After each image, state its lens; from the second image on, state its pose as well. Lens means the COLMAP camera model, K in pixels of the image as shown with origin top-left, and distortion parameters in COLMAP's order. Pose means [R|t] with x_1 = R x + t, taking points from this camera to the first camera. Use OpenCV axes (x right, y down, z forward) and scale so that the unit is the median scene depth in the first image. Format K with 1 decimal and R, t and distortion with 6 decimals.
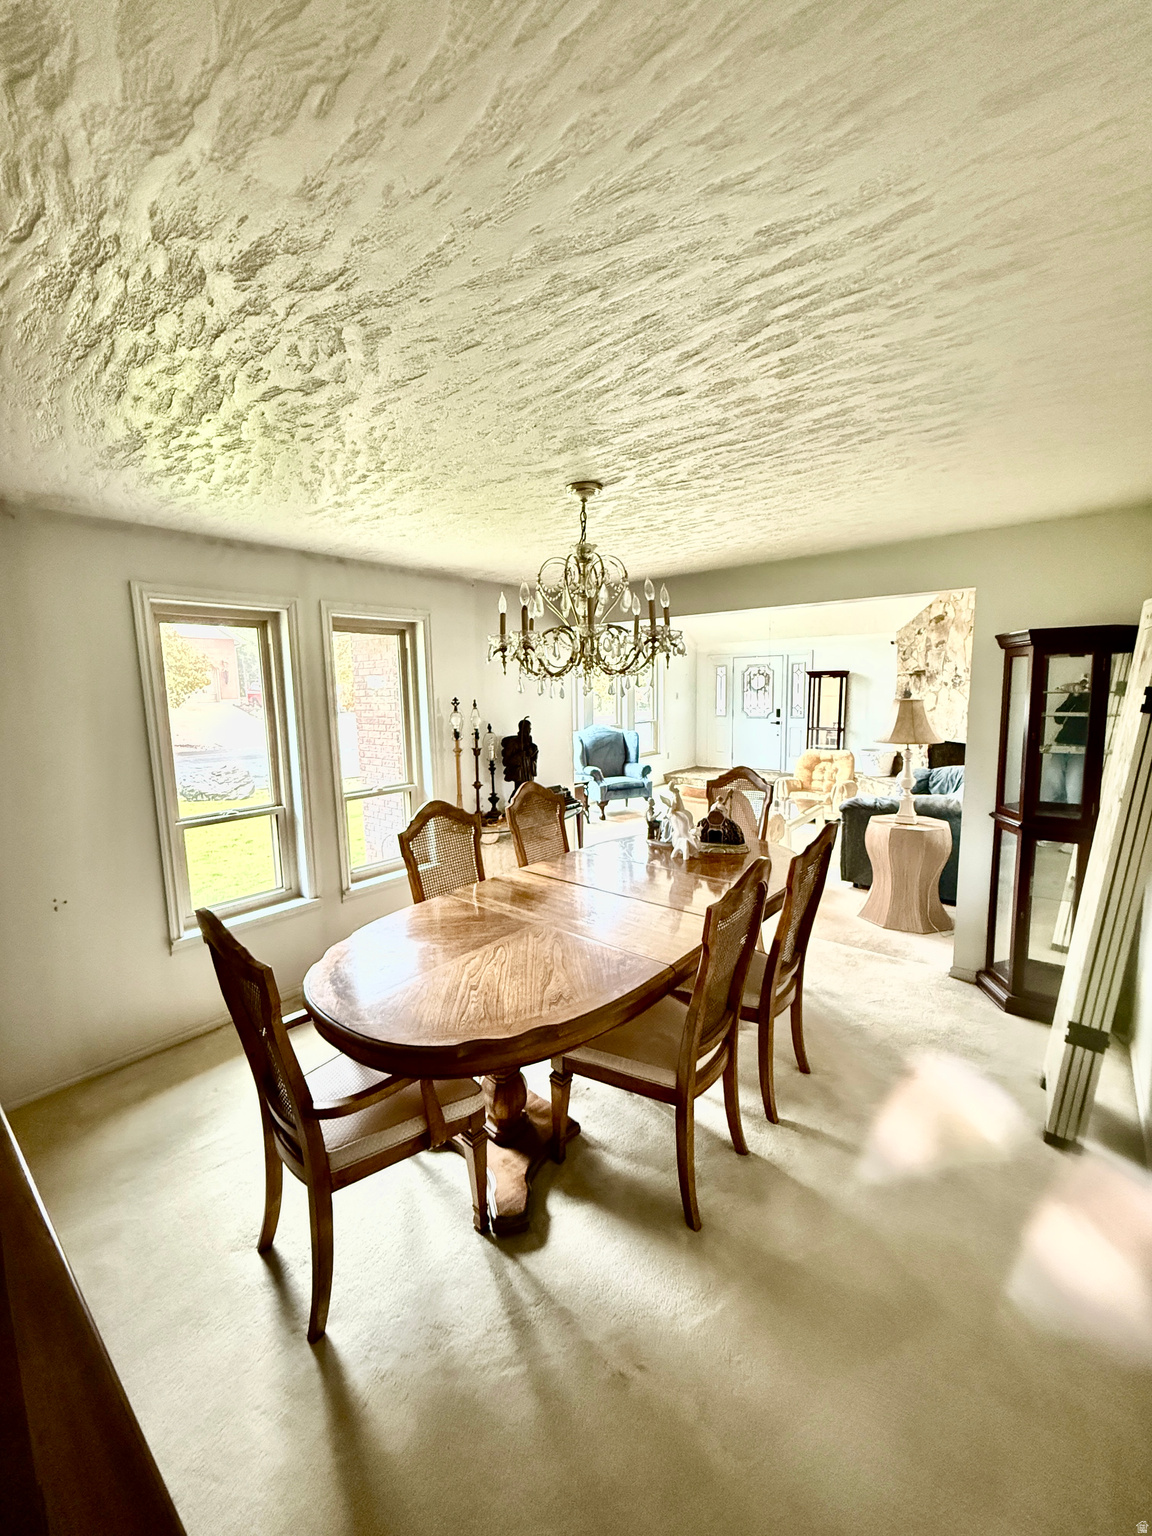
lens RADIAL K [[607.1, 0, 572.6], [0, 607.1, 763.5], [0, 0, 1]] dist [-0.000336, 0.000156]
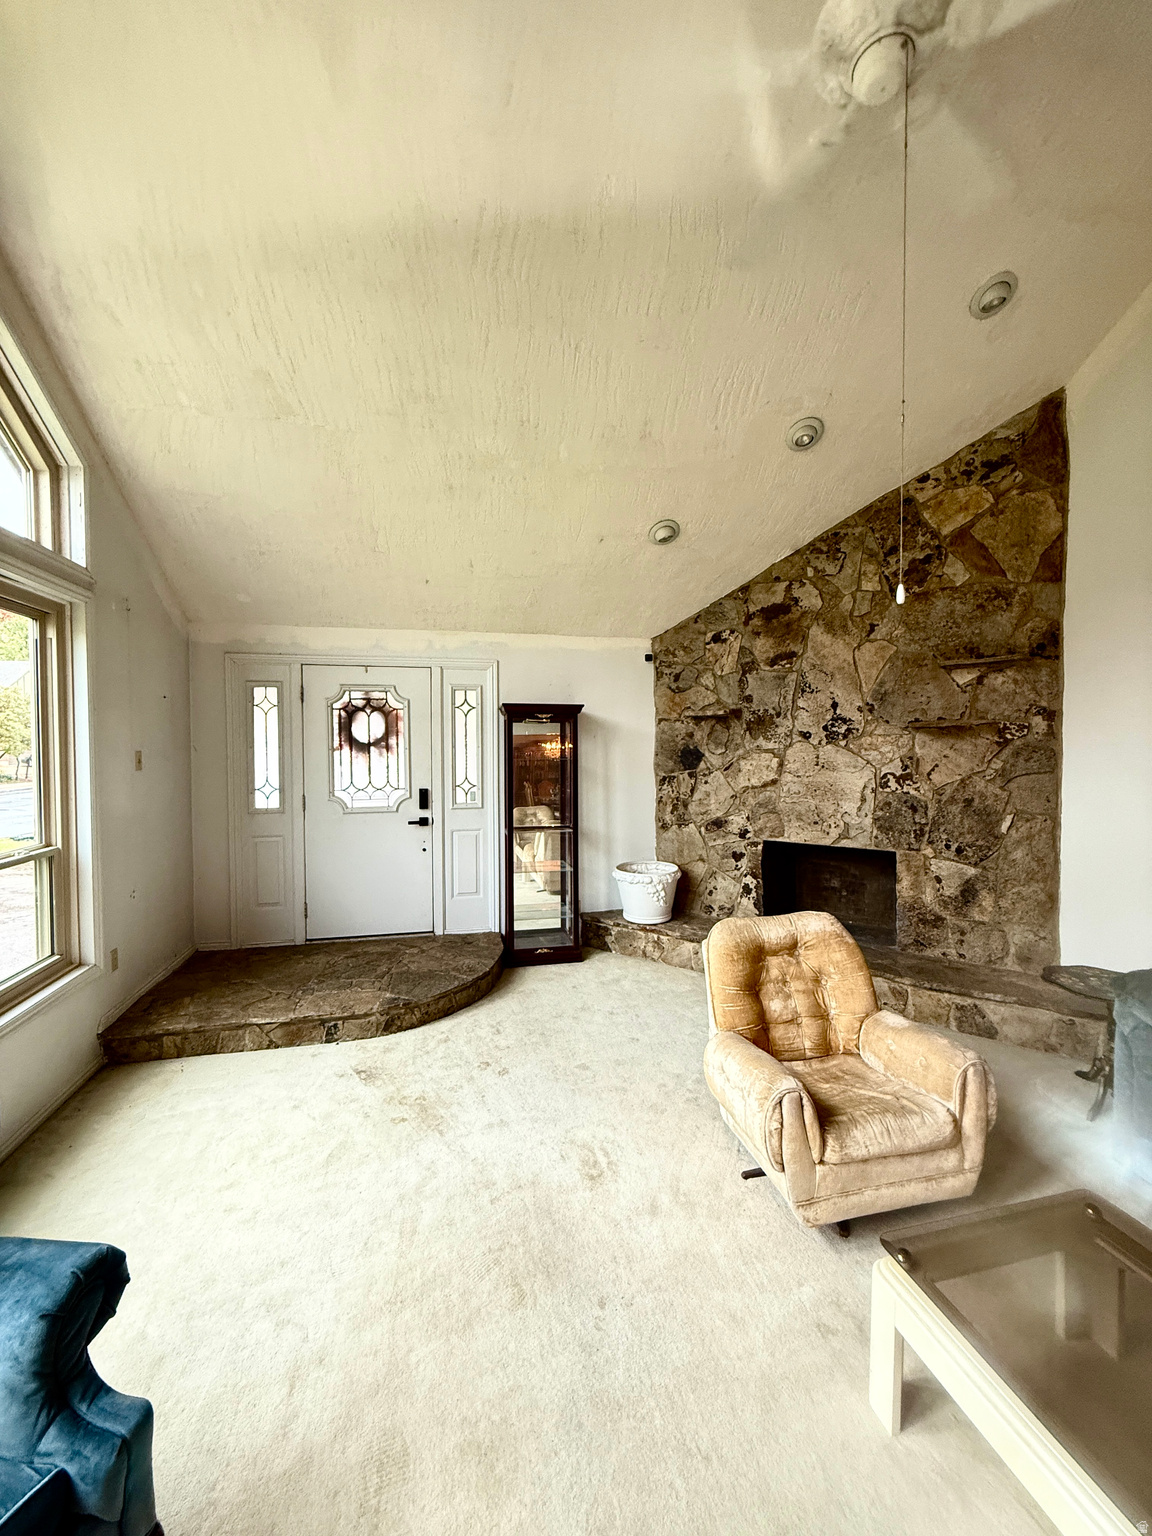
lens RADIAL K [[607.1, 0, 572.6], [0, 607.1, 763.5], [0, 0, 1]] dist [-0.000336, 0.000156]
pose [[0.623818, -0.002815, 0.781564, 0.083063], [0.088745, 0.993781, -0.067253, -0.085475], [-0.776515, 0.111314, 0.620189, 0.794758]]
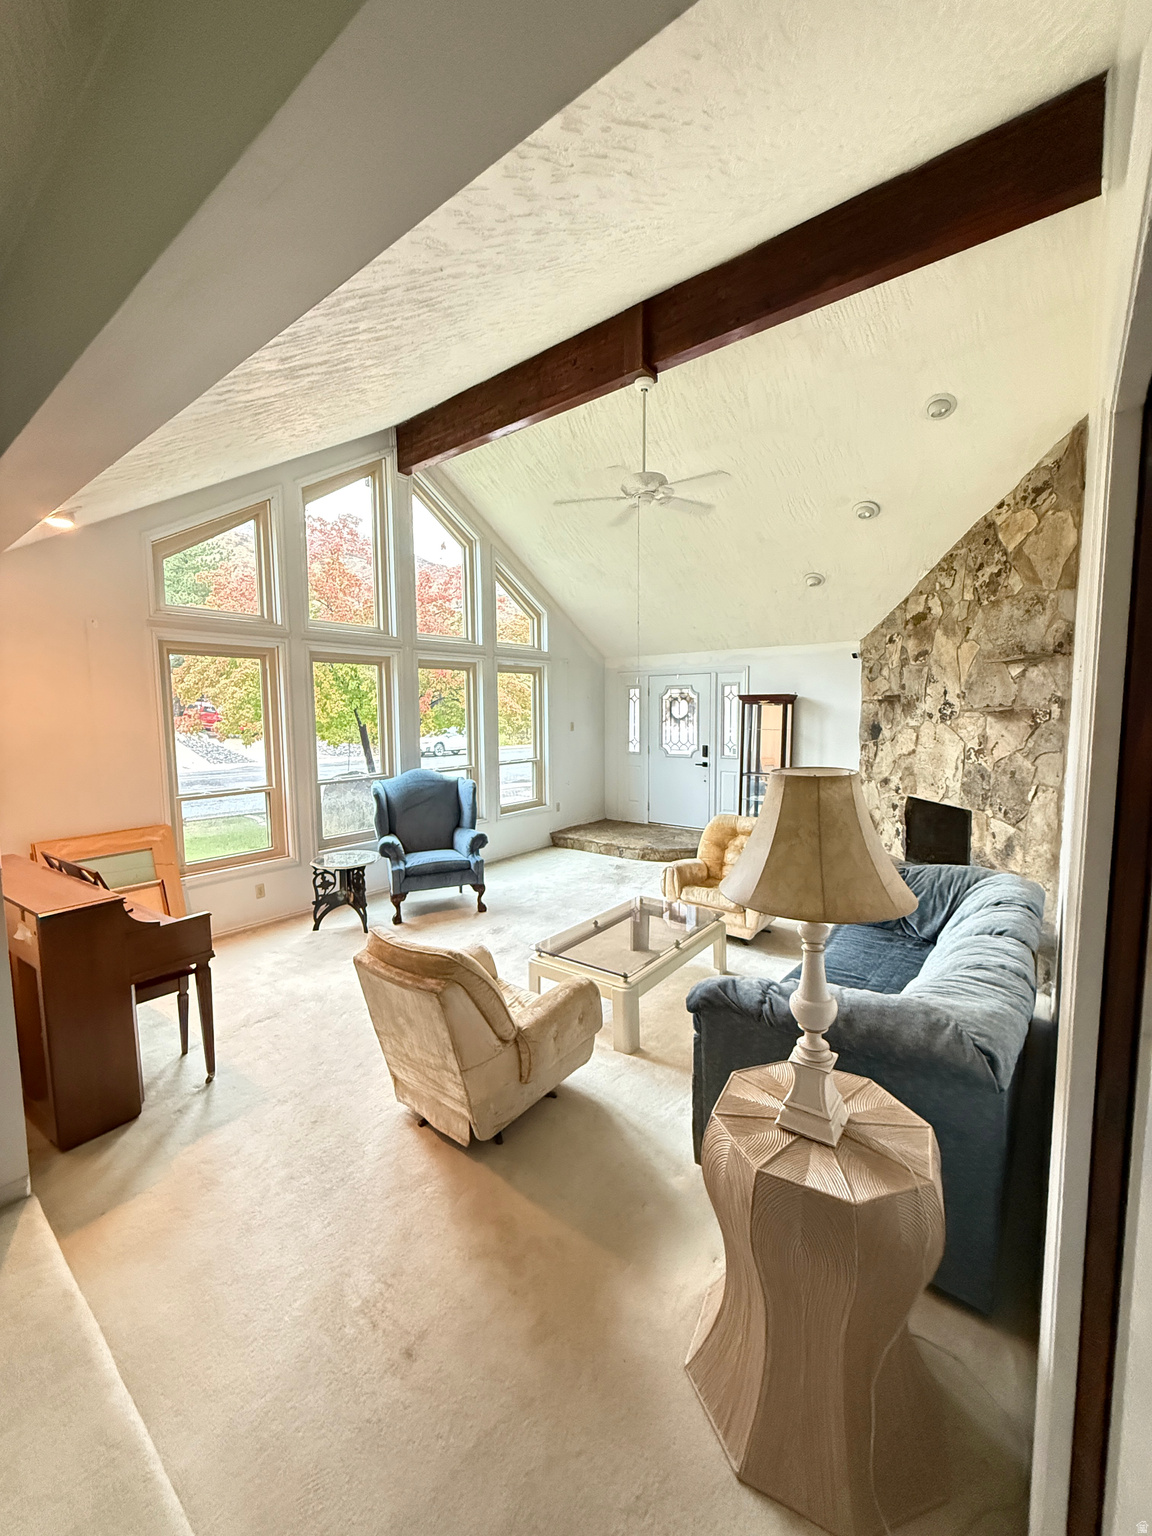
lens RADIAL K [[607.1, 0, 572.6], [0, 607.1, 763.5], [0, 0, 1]] dist [-0.000336, 0.000156]
pose [[0.999849, 0.010651, 0.013713, 0.206522], [-0.010131, 0.999248, -0.037425, -0.048001], [-0.014102, 0.037281, 0.999205, 0.330085]]
